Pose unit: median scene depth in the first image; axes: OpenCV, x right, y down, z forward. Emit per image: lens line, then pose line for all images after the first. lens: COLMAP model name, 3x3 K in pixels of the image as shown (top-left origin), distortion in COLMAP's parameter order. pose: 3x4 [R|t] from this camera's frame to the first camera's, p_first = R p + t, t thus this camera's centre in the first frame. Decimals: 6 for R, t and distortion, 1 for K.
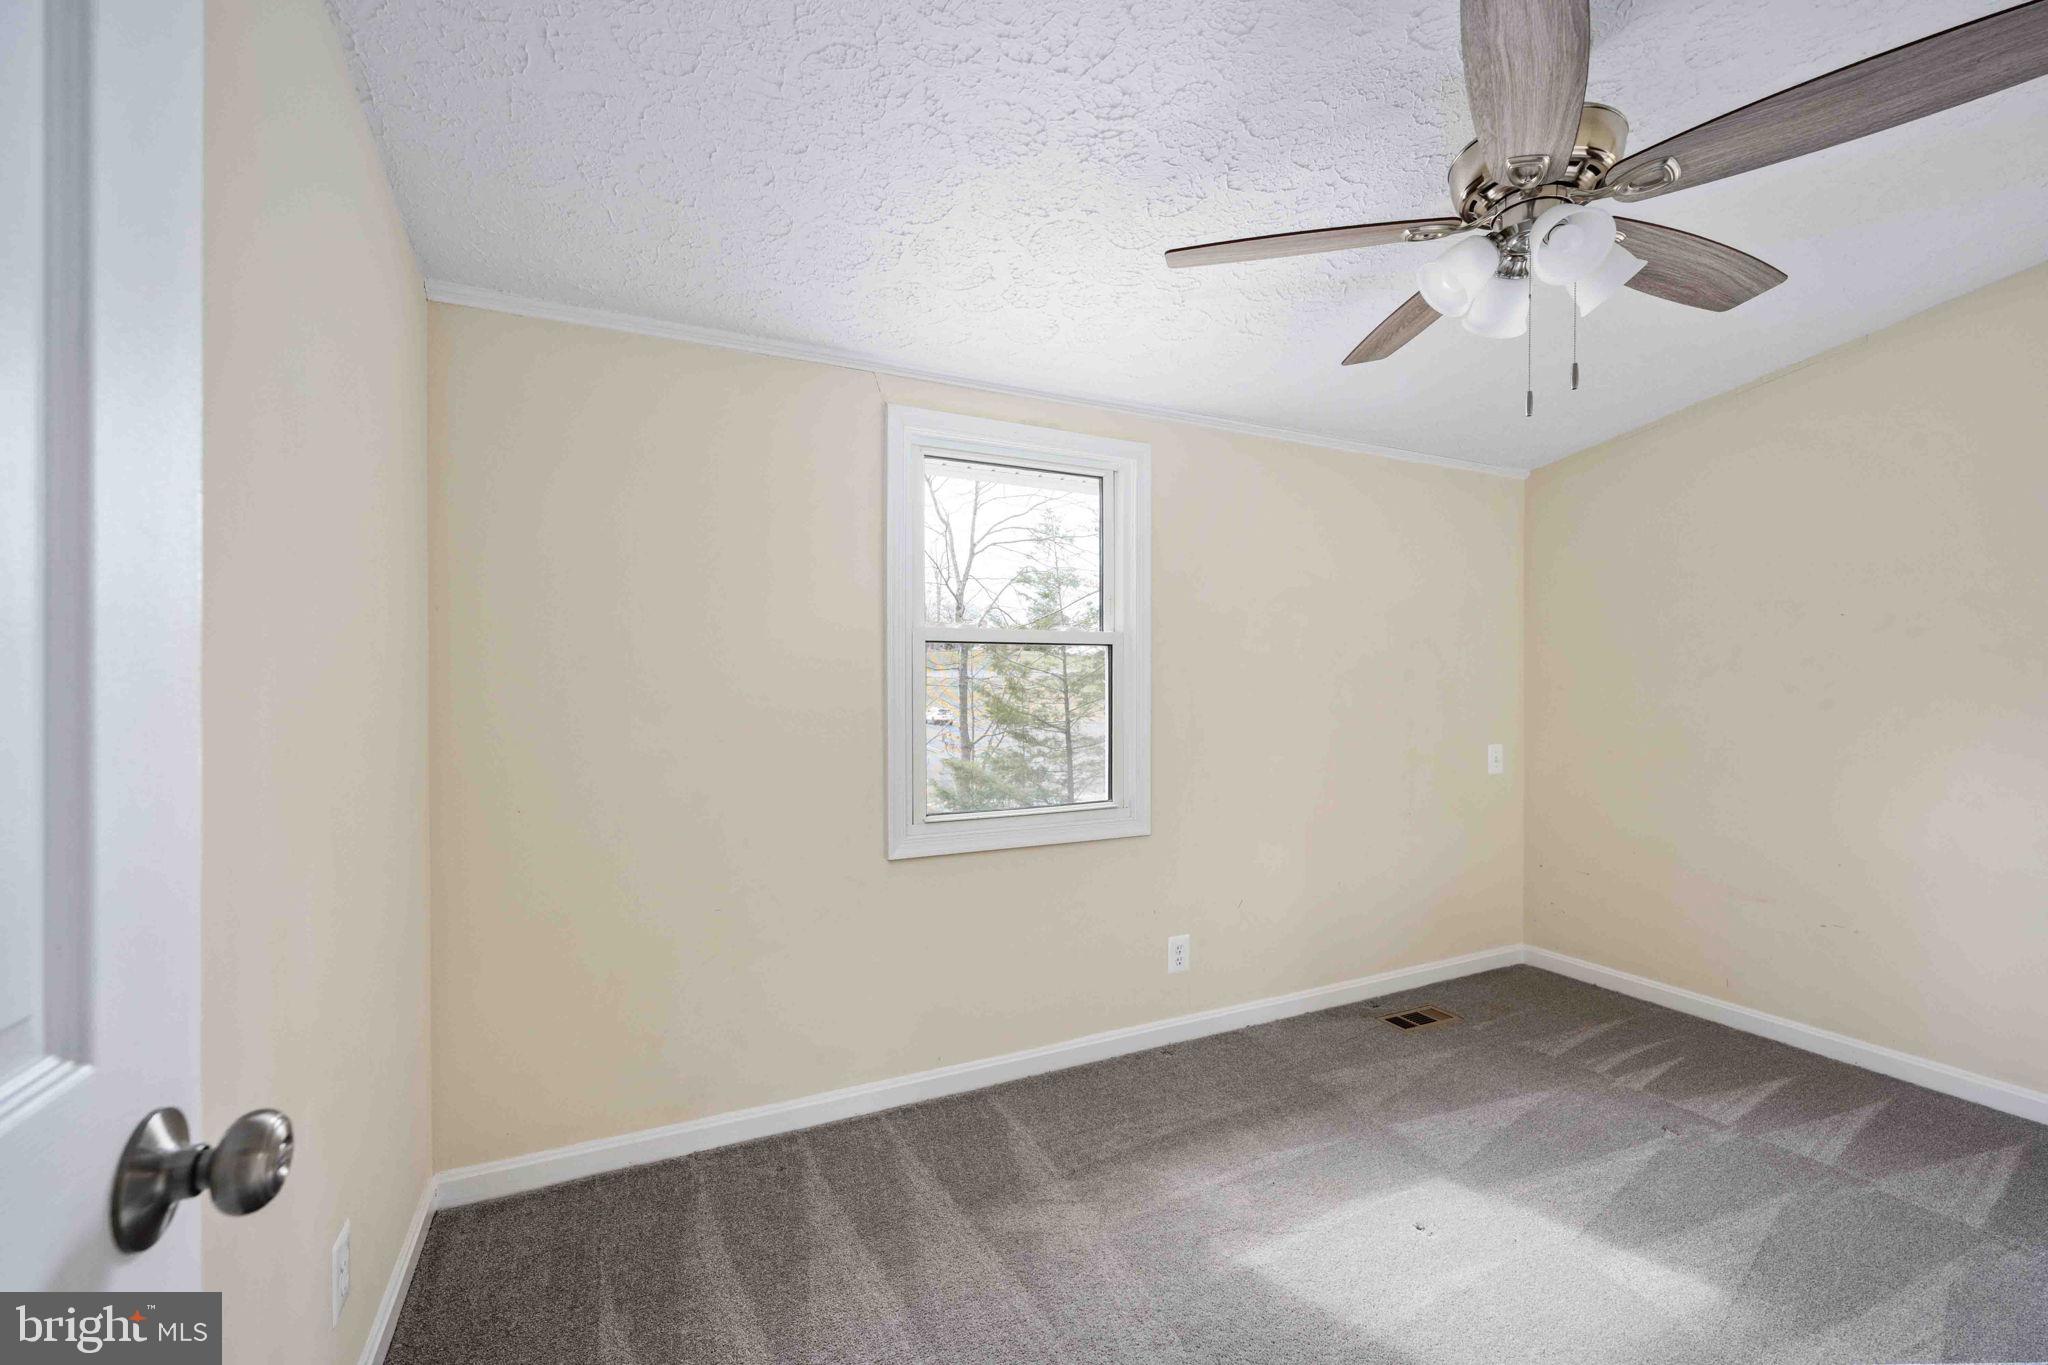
lens RADIAL K [[850.1, 0, 1024.0], [0, 850.1, 682.5], [0, 0, 1]] dist [-0.001717, 0.000023]
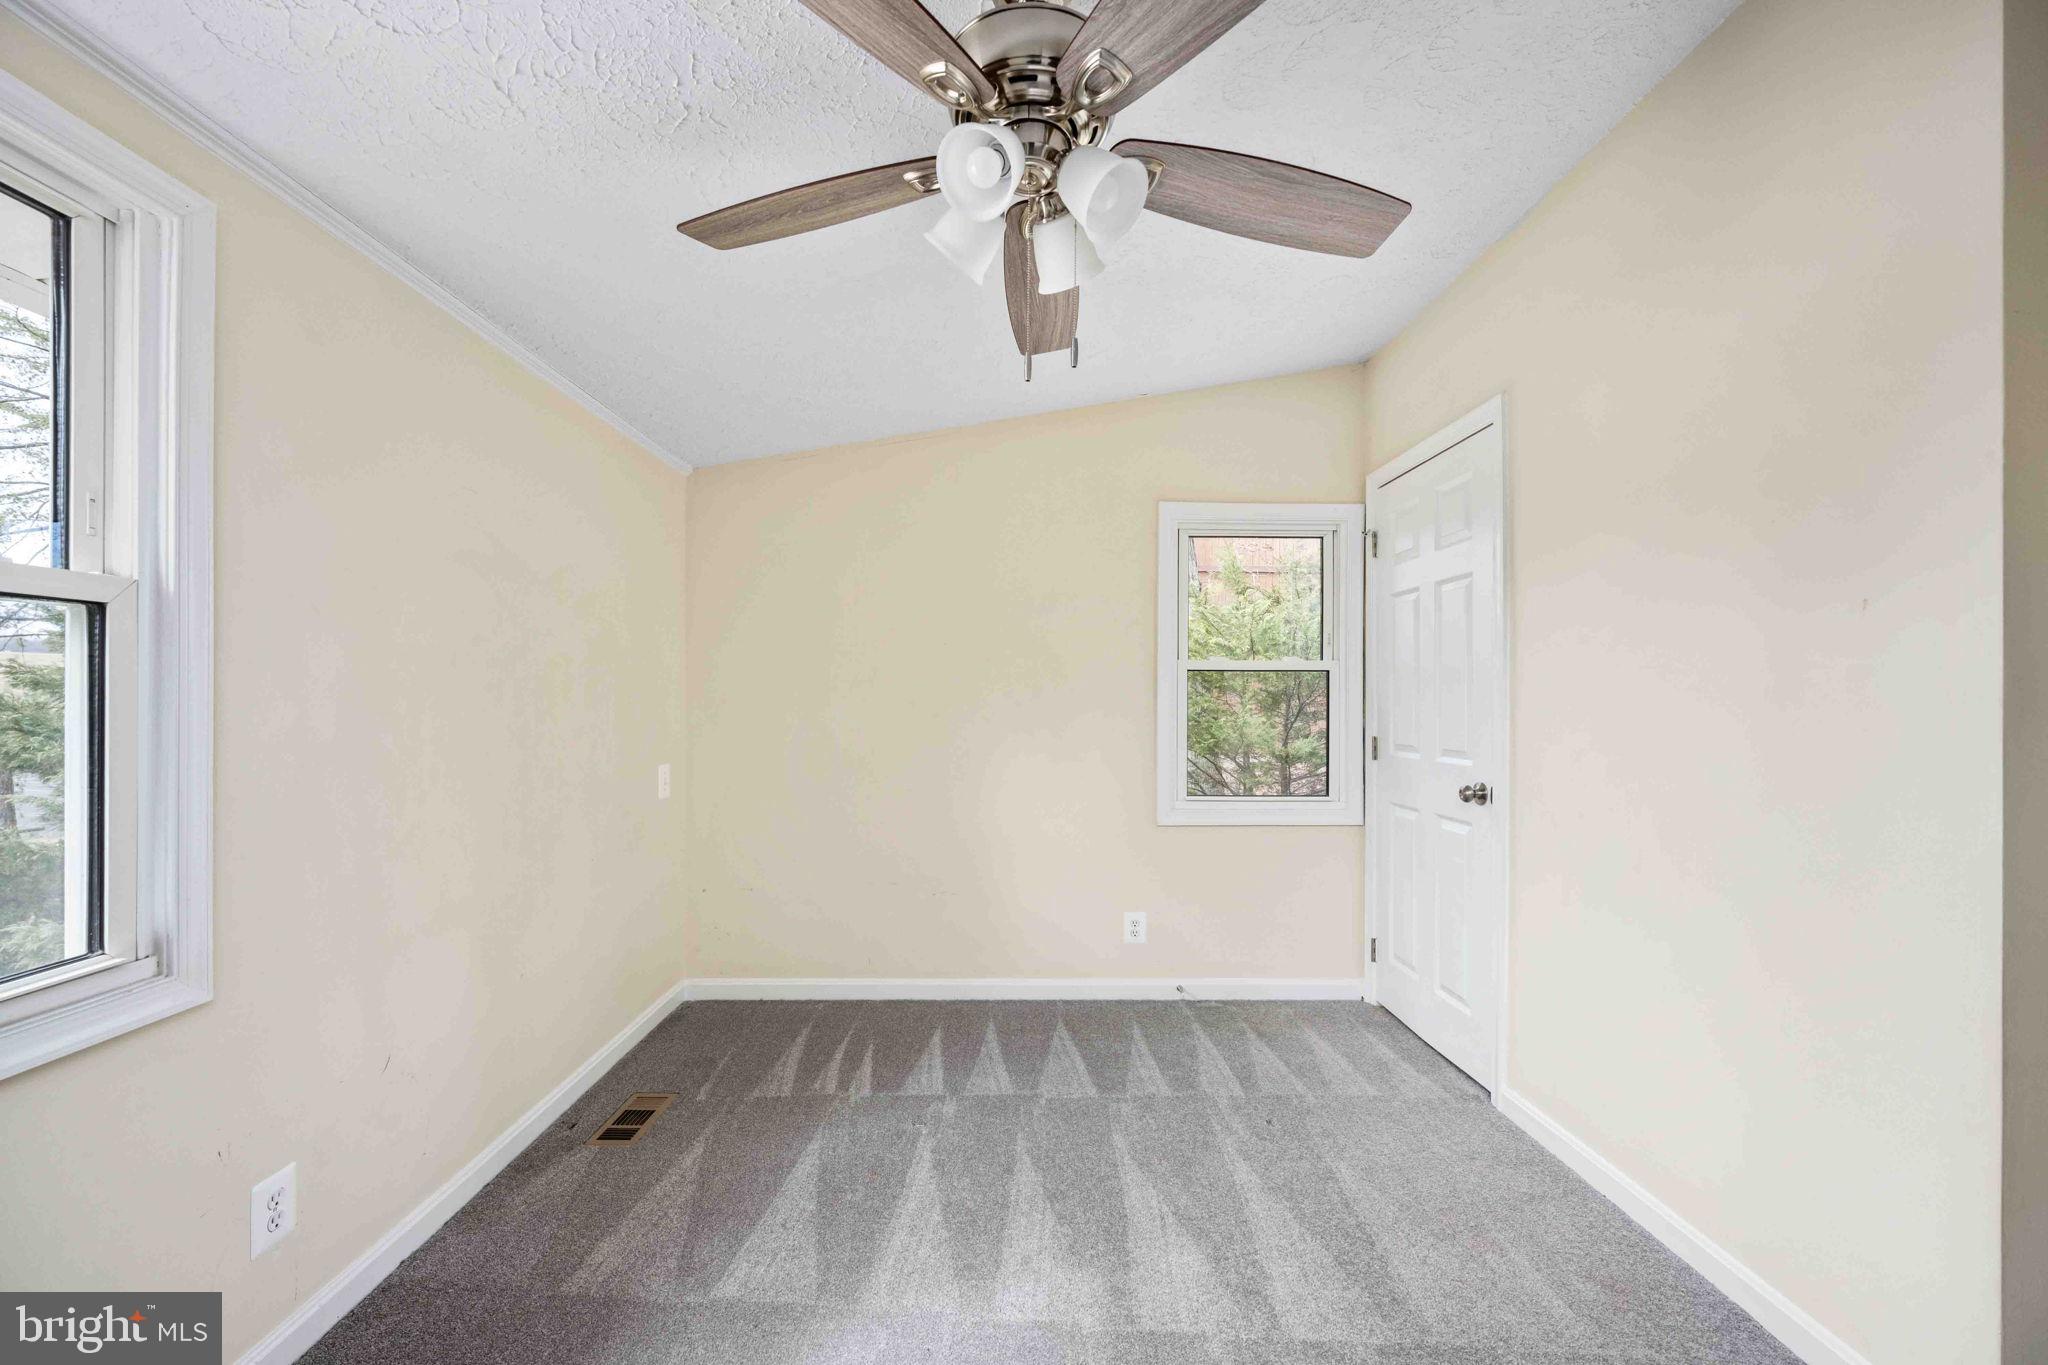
lens RADIAL K [[816.3, 0, 1016.7], [0, 816.3, 698.1], [0, 0, 1]] dist [-0.000291, -0.000033]
pose [[0.416653, 0.004428, 0.909055, -0.092902], [-0.007123, 0.999973, -0.001606, 0.002501], [-0.909038, -0.005806, 0.416674, 0.410846]]
